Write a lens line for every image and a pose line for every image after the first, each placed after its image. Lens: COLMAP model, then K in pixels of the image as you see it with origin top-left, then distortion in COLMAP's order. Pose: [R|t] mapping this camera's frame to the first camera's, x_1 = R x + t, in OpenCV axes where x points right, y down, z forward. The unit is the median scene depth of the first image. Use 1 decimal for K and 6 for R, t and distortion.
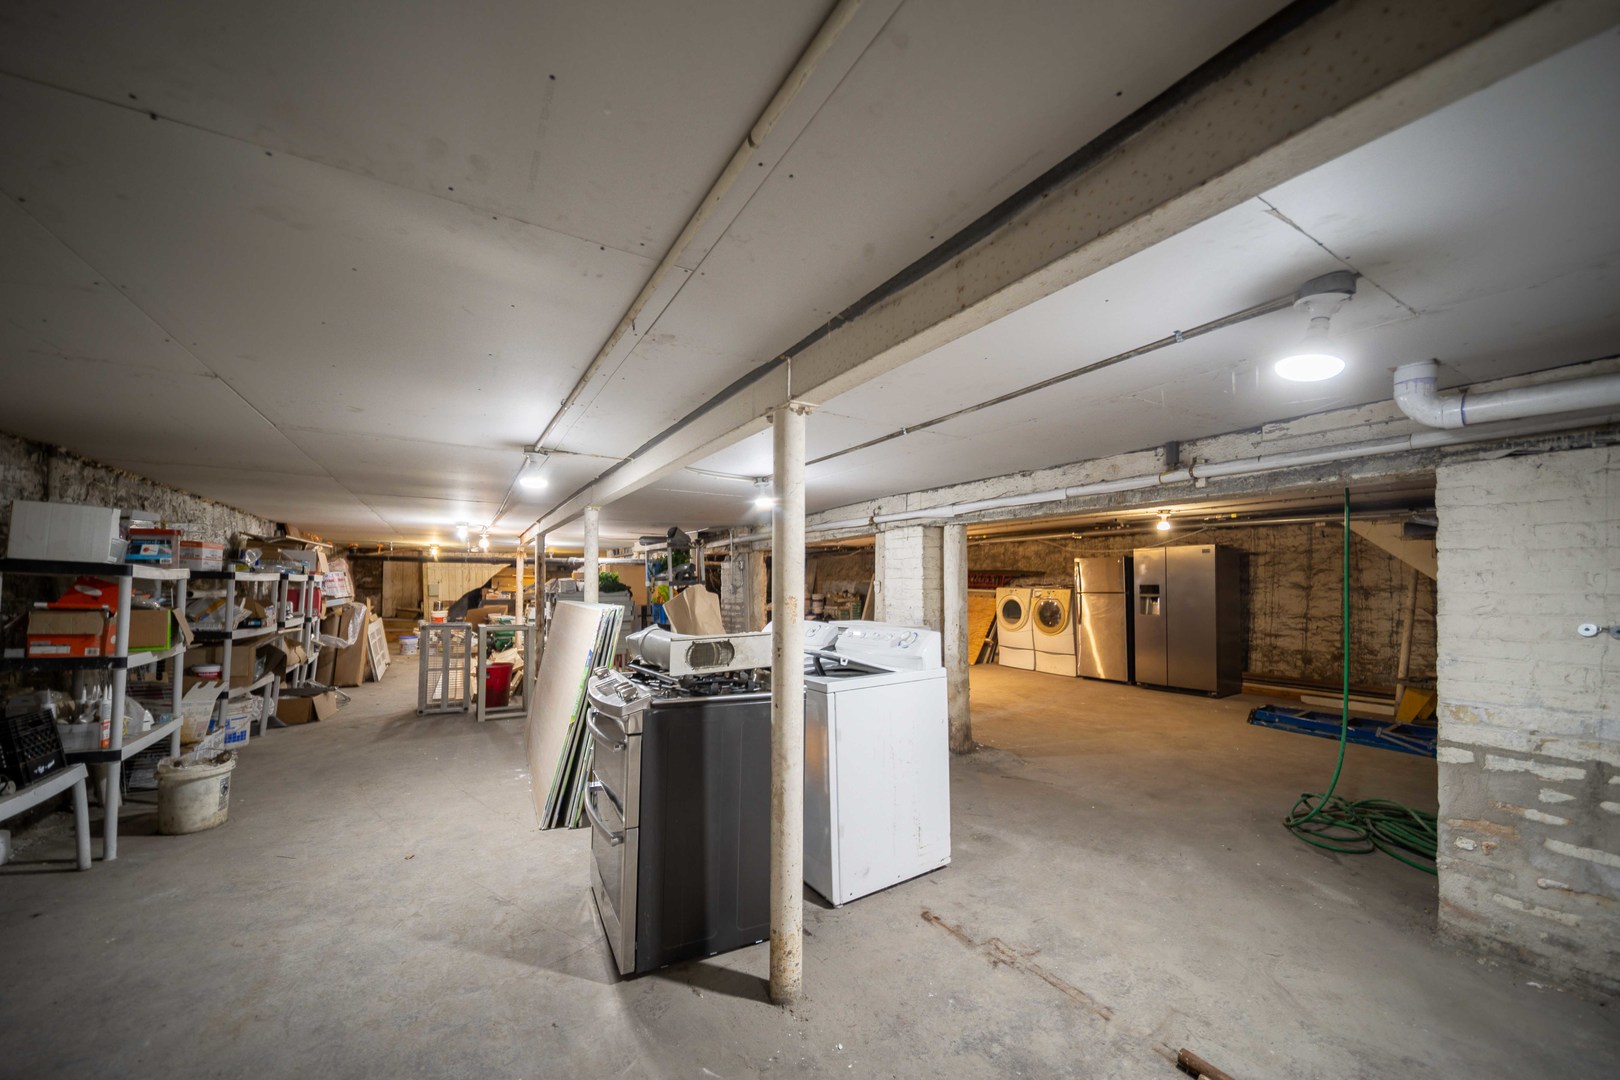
lens RADIAL K [[612.0, 0, 803.1], [0, 612.0, 578.0], [0, 0, 1]] dist [-0.002768, -0.000234]
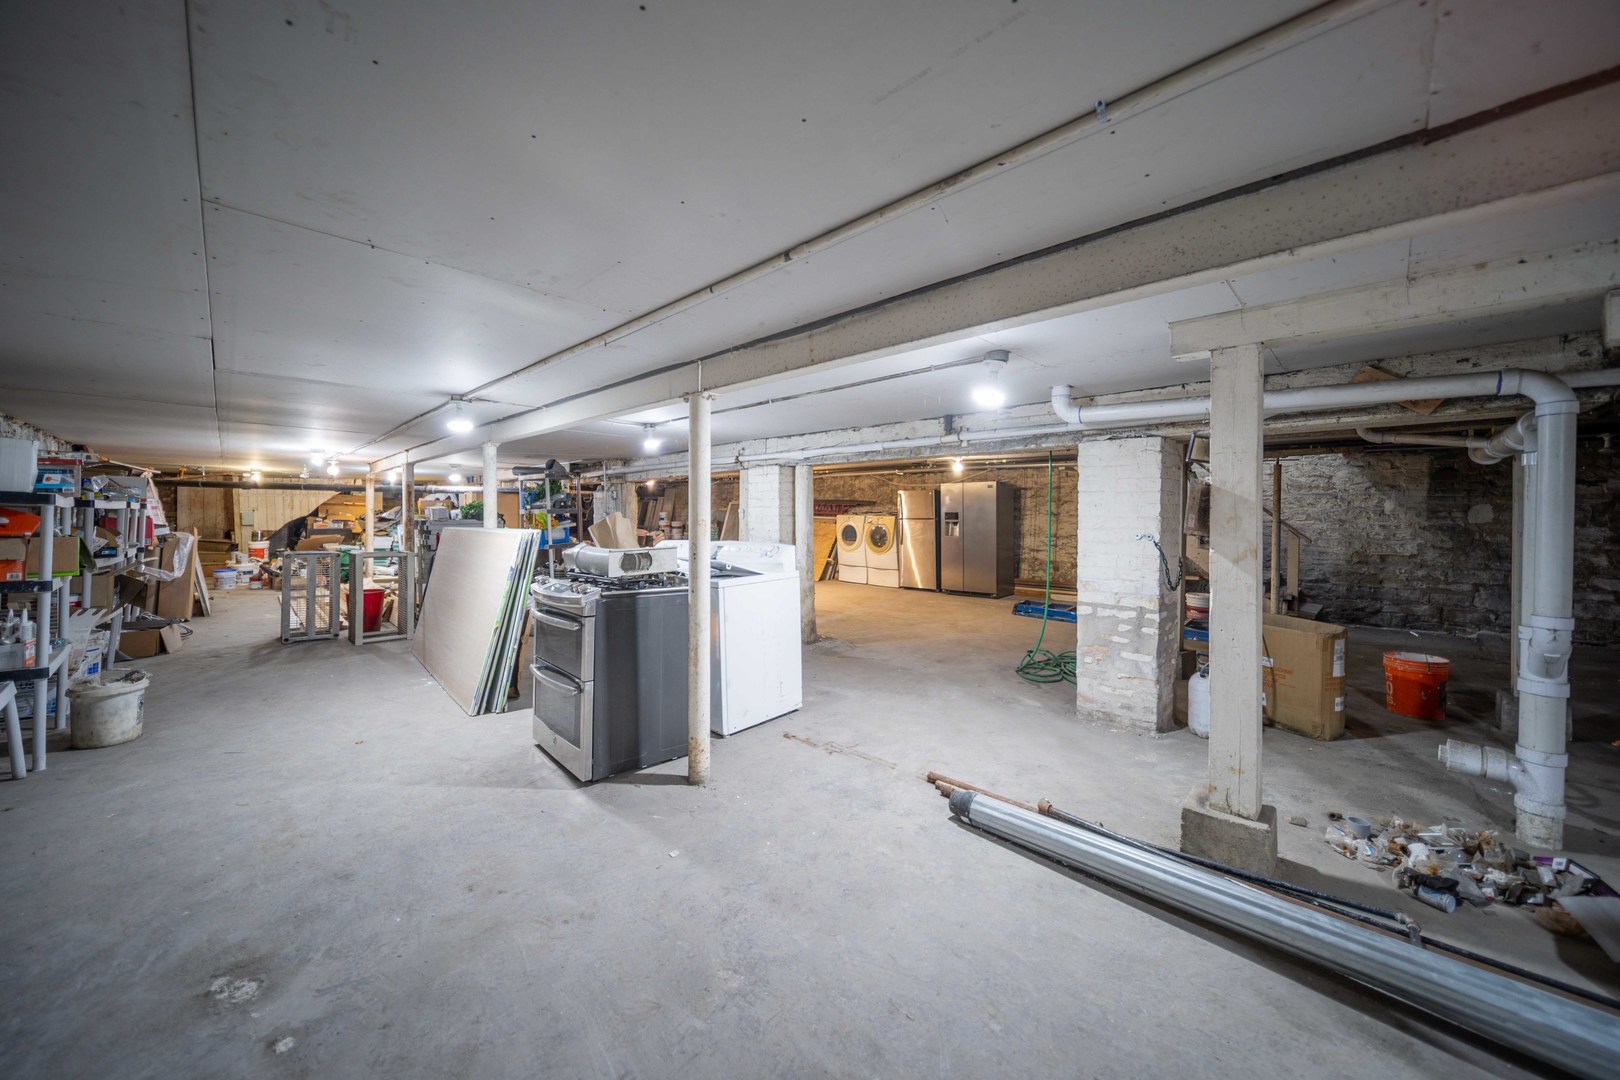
lens RADIAL K [[628.6, 0, 810.0], [0, 628.6, 540.0], [0, 0, 1]] dist [-0.001982, -0.000209]
pose [[0.966755, -0.011885, 0.255429, -0.098234], [-0.001937, 0.998550, 0.053792, -0.002386], [-0.255698, -0.052498, 0.965330, -0.355120]]
